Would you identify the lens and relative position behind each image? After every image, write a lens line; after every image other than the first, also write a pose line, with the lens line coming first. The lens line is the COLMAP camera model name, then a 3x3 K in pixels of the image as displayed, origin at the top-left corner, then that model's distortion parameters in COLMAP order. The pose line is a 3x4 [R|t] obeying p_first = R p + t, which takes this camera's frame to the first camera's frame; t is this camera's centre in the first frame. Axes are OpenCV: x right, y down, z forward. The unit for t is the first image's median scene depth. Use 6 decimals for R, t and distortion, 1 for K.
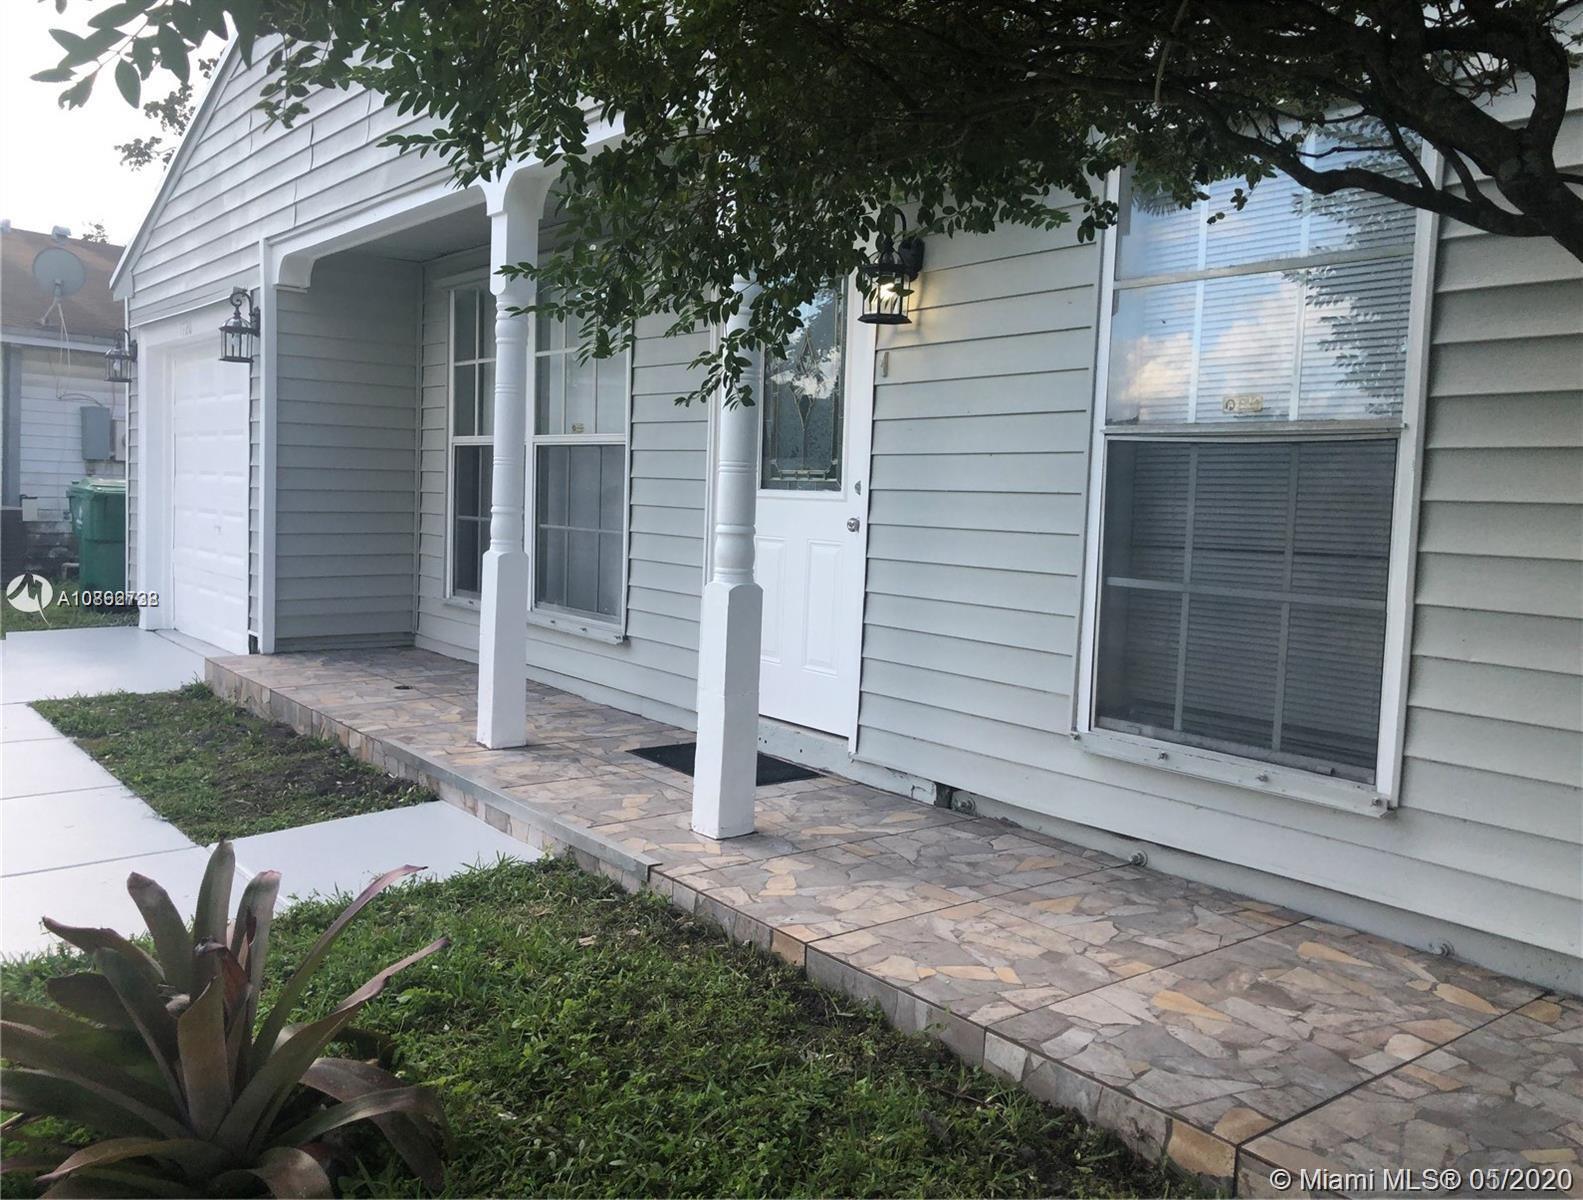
lens RADIAL K [[1322.8, 0, 791.5], [0, 1322.8, 600.0], [0, 0, 1]] dist [-0.001581, -0.000682]
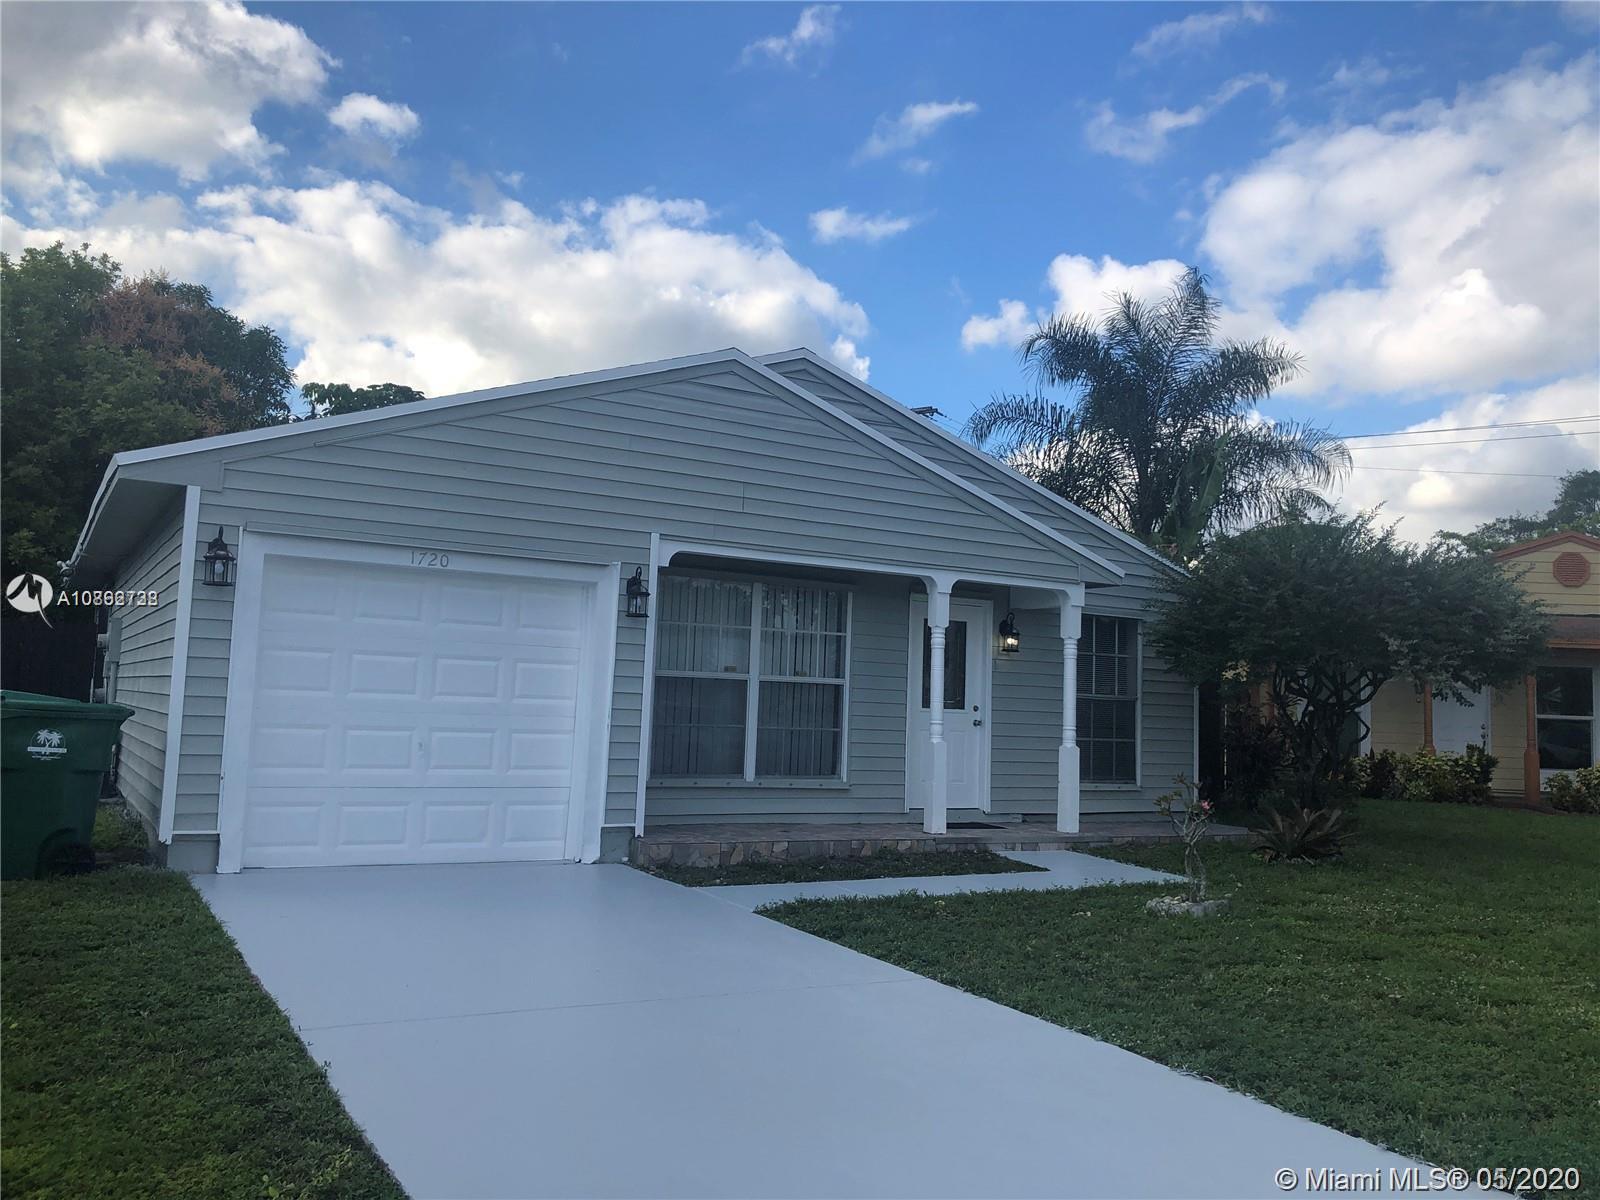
lens RADIAL K [[1312.6, 0, 806.1], [0, 1312.6, 581.0], [0, 0, 1]] dist [0.114629, -0.279845]
pose [[0.124496, 0.069526, 0.989781, -2.807081], [0.054336, 0.995567, -0.076767, -0.168352], [-0.990731, 0.063338, 0.120166, 1.093843]]
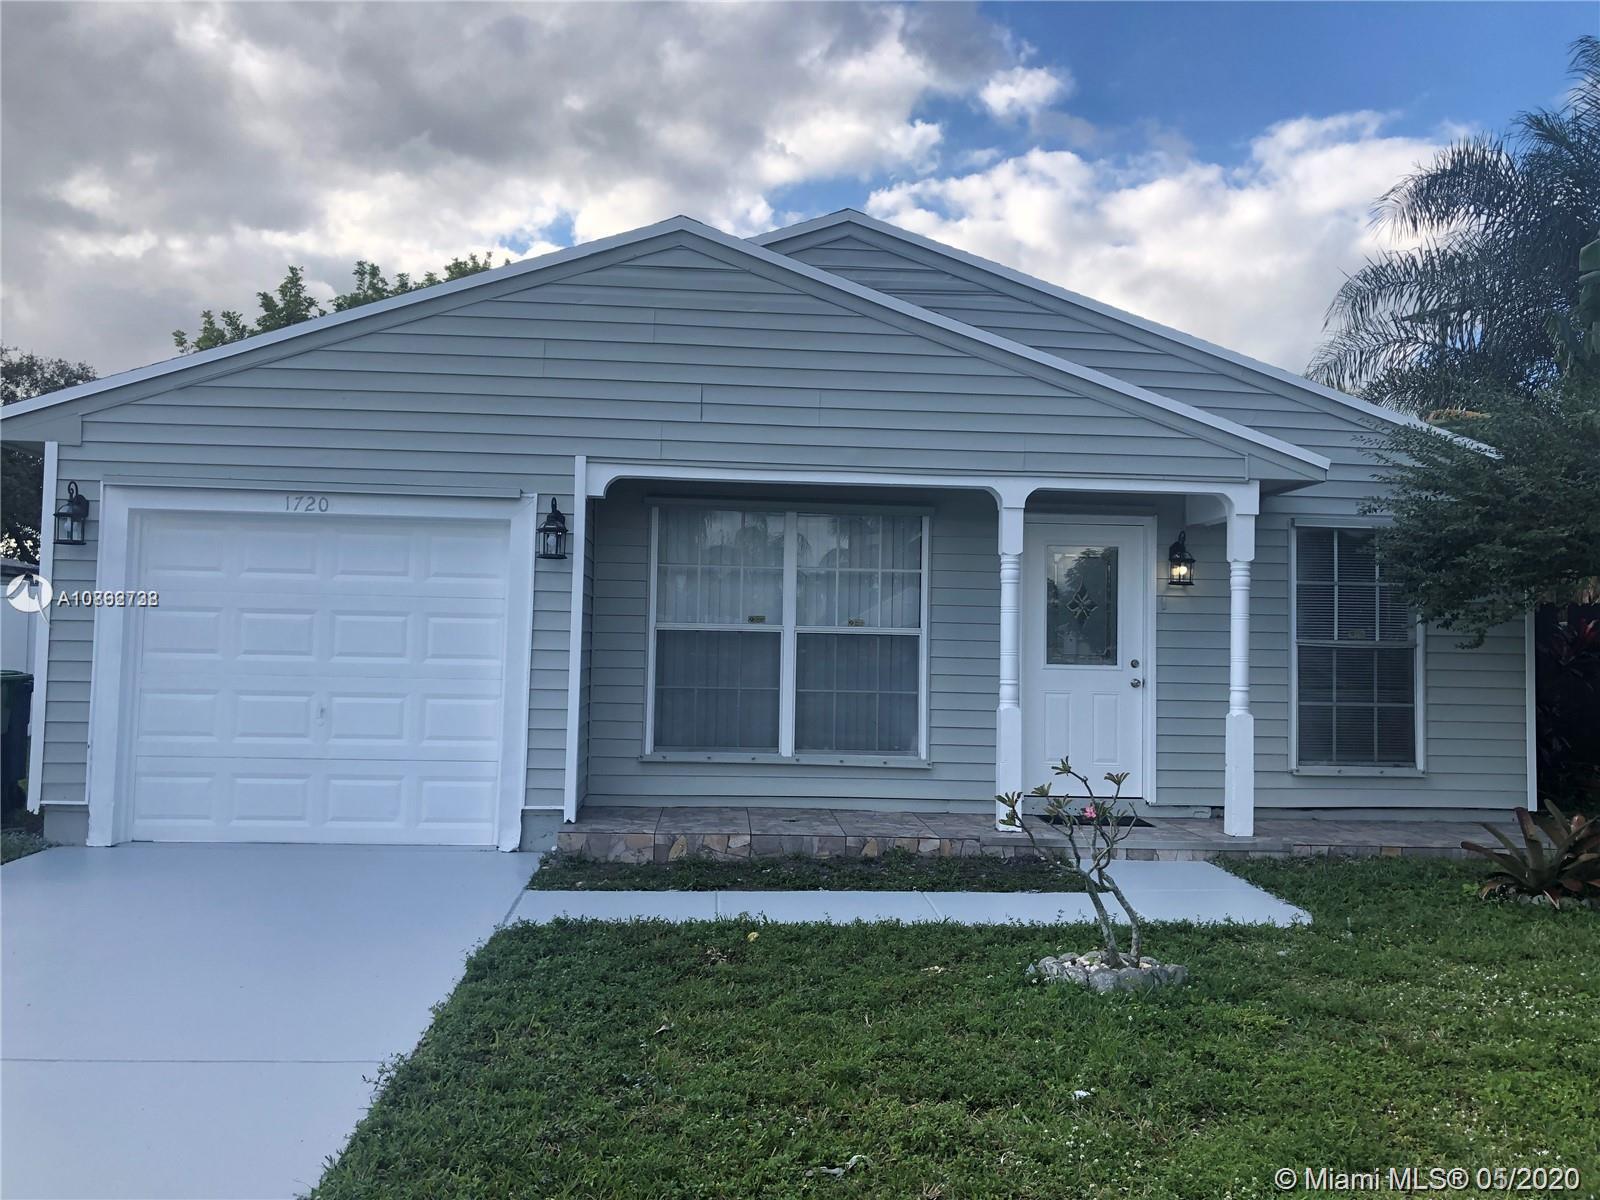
lens RADIAL K [[1308.1, 0, 800.0], [0, 1308.1, 600.0], [0, 0, 1]] dist [0.074065, -0.120706]
pose [[0.557216, 0.015923, 0.830215, -1.979962], [0.069085, 0.995461, -0.065461, -0.093542], [-0.827488, 0.093831, 0.553587, 0.363136]]
